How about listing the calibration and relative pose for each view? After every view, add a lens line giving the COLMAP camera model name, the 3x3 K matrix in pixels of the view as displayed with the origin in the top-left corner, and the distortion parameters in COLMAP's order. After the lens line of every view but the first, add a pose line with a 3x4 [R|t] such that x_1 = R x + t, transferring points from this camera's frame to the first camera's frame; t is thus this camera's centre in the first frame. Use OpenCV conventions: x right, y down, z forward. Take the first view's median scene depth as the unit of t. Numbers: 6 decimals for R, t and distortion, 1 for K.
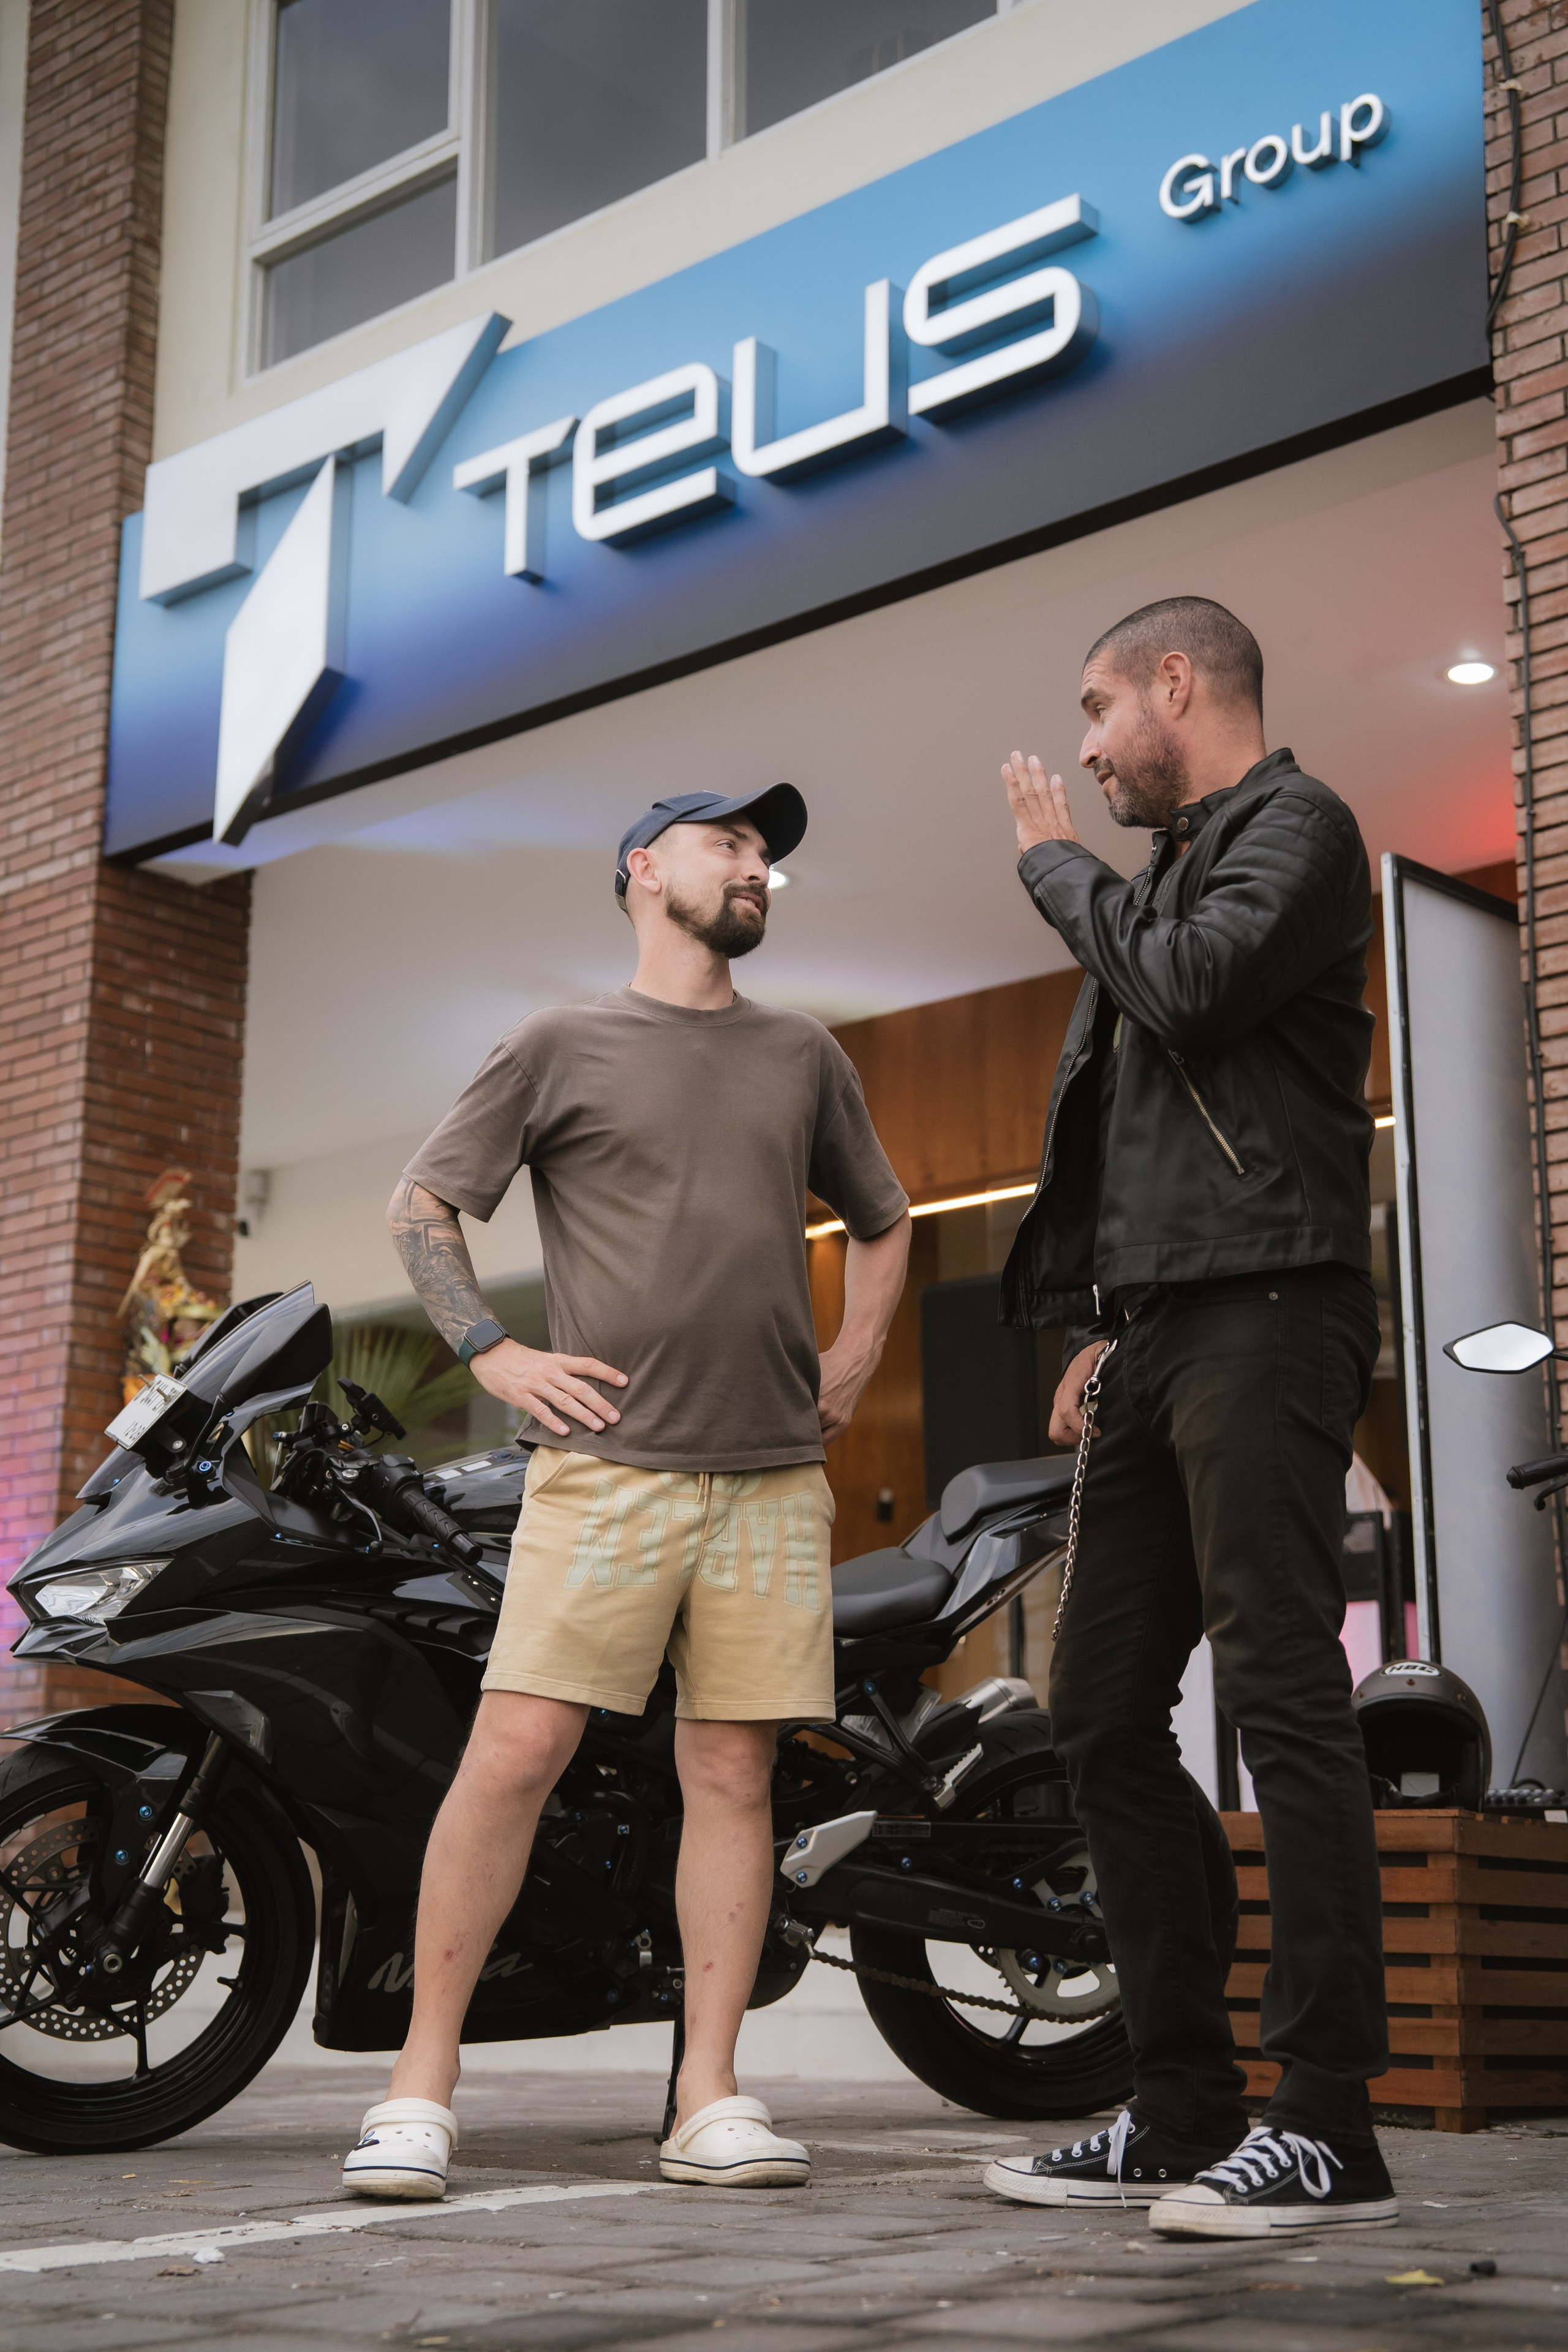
lens RADIAL K [[3233.4, 0, 780.4], [0, 3233.4, 1140.7], [0, 0, 1]] dist [0.096088, 0.040768]
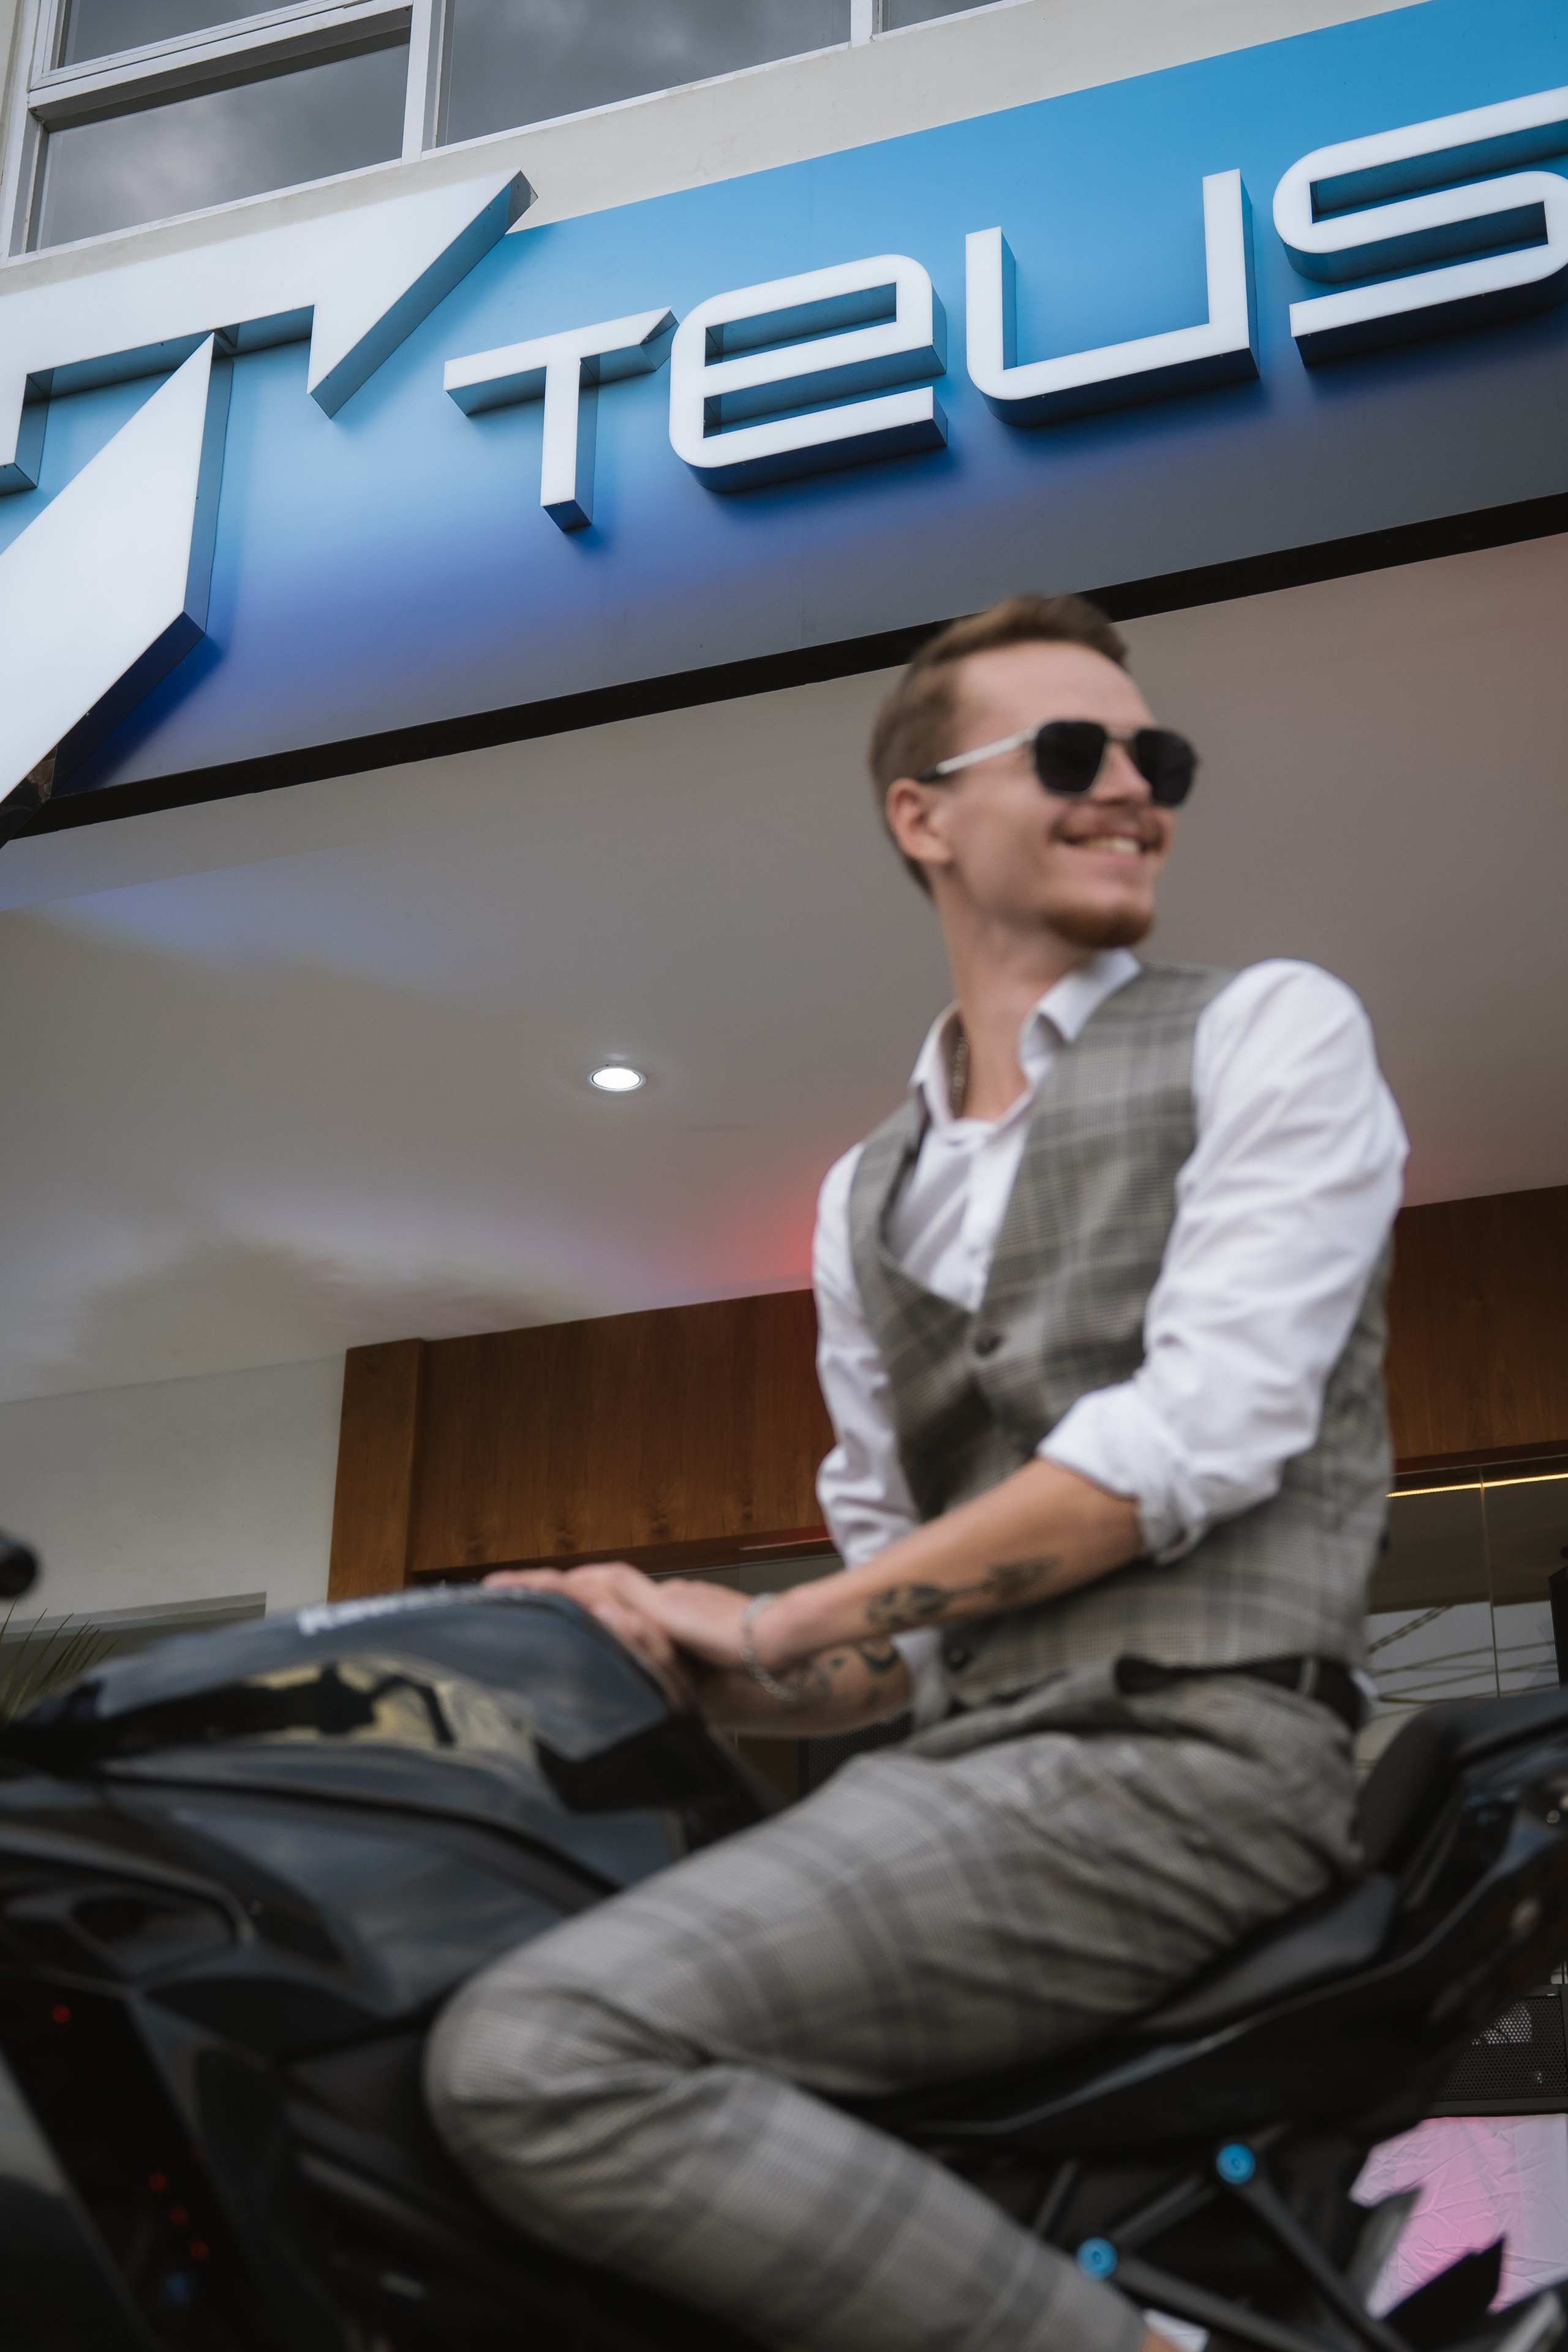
lens RADIAL K [[3162.3, 0, 928.4], [0, 3162.3, 1173.0], [0, 0, 1]] dist [0.012053, 0.098692]
pose [[0.926337, 0.144020, 0.348077, -0.197728], [-0.084202, 0.979813, -0.181319, 0.068280], [-0.367164, 0.138654, 0.919764, 0.341542]]
